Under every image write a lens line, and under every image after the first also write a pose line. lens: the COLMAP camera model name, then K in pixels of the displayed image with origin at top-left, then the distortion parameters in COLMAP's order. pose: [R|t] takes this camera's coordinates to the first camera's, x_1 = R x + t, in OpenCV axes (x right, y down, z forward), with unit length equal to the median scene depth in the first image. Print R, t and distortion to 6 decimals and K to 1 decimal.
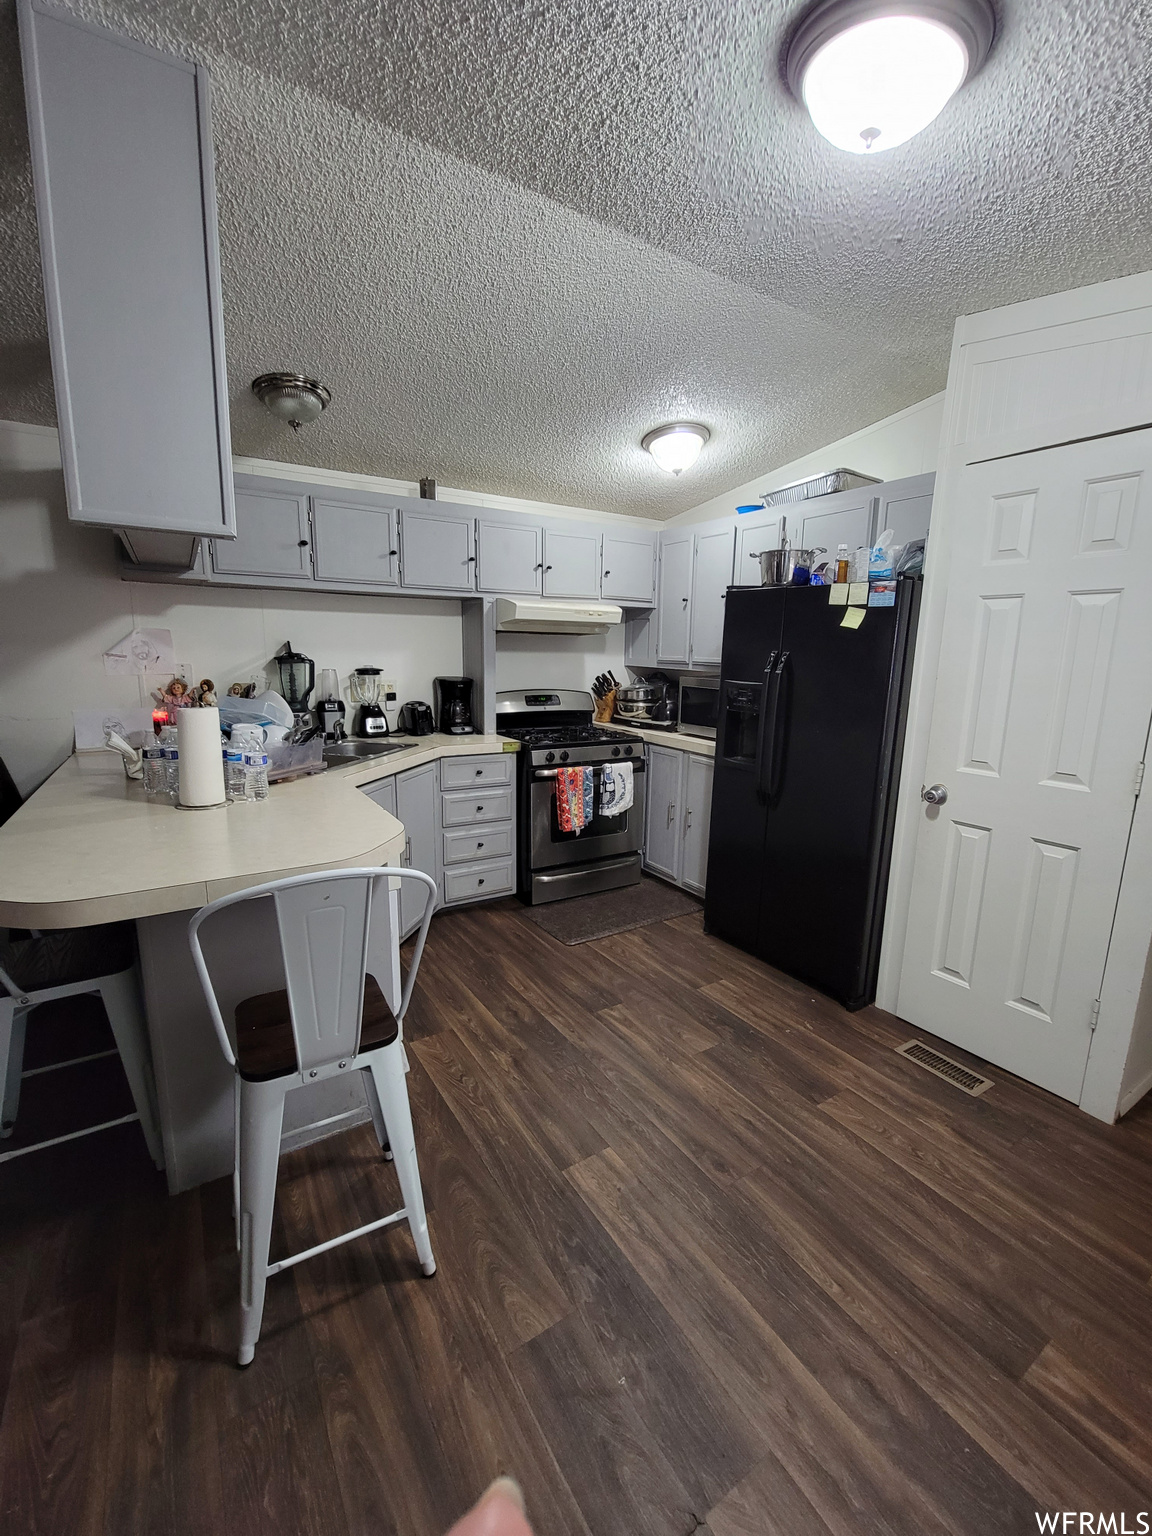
lens RADIAL K [[629.3, 0, 580.7], [0, 629.3, 770.8], [0, 0, 1]] dist [0.000017, 0.000037]
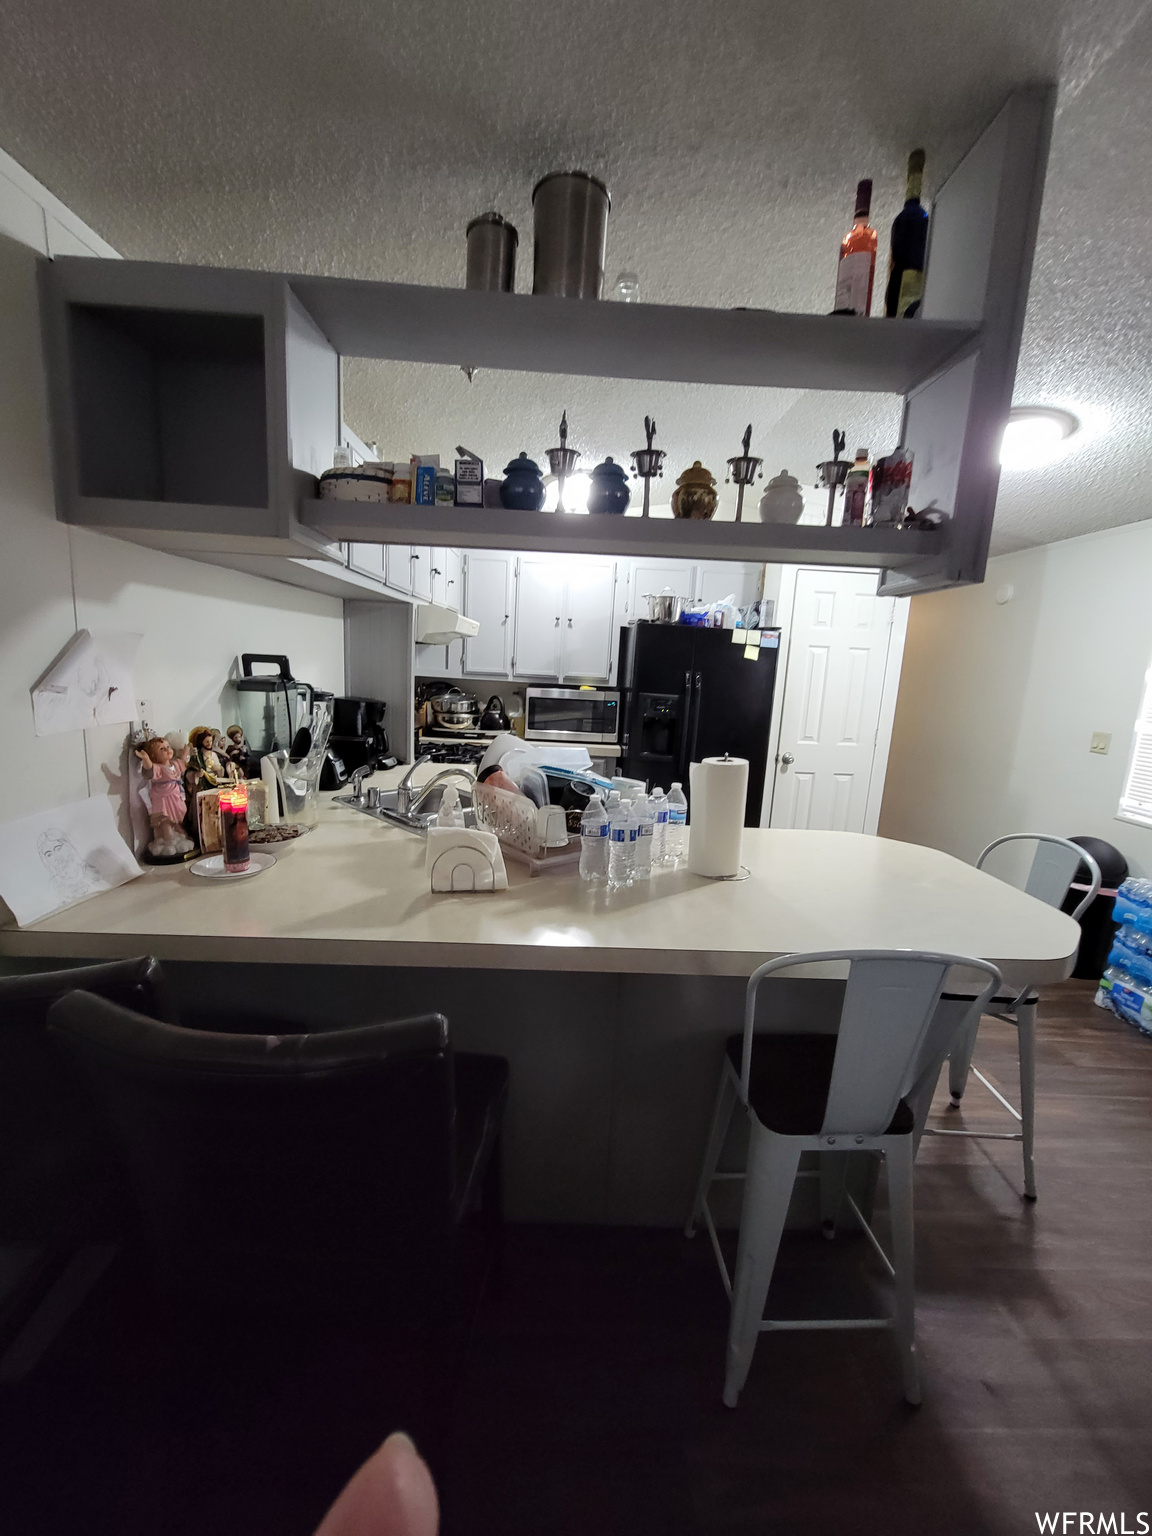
lens RADIAL K [[629.3, 0, 580.7], [0, 629.3, 770.8], [0, 0, 1]] dist [0.000017, 0.000037]
pose [[0.509613, -0.141698, 0.848655, -0.923124], [0.123519, 0.988177, 0.090821, -0.120688], [-0.851491, 0.058541, 0.521091, 0.460245]]
